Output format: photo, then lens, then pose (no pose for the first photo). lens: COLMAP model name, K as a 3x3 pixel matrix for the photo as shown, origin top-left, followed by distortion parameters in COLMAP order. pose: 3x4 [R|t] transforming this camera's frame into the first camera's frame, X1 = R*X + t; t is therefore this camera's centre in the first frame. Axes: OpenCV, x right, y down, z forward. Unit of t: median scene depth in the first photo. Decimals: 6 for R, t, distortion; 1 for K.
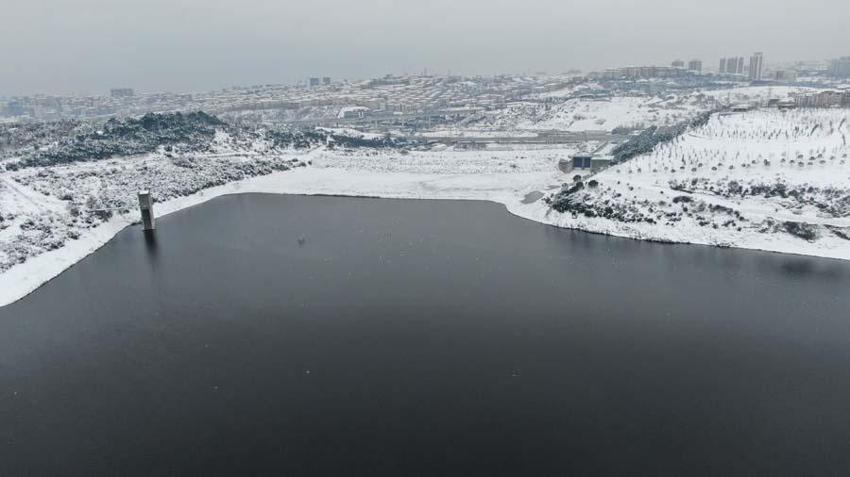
lens RADIAL K [[607.6, 0, 425.0], [0, 607.6, 238.5], [0, 0, 1]] dist [-0.025100, 0.009316]
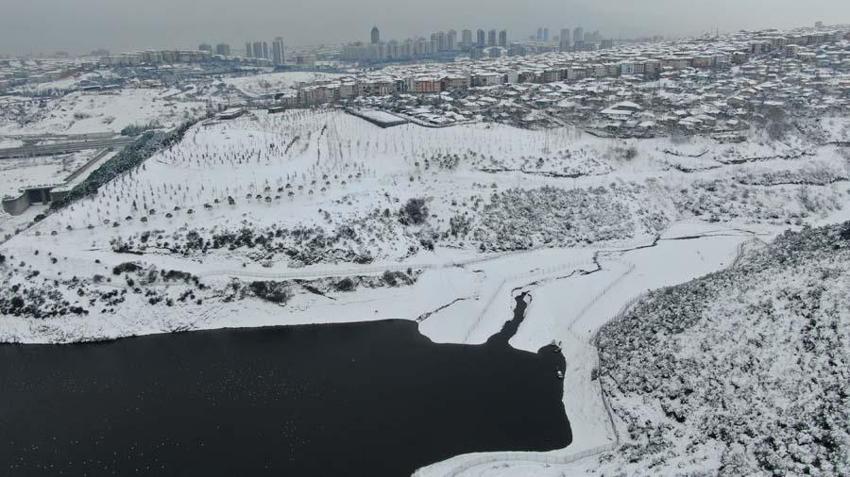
lens RADIAL K [[607.6, 0, 425.0], [0, 607.6, 238.5], [0, 0, 1]] dist [-0.025100, 0.009316]
pose [[0.770283, -0.173745, 0.613578, 0.260048], [0.153446, 0.984398, 0.086113, -0.106266], [-0.618966, 0.027820, 0.784925, 0.202534]]
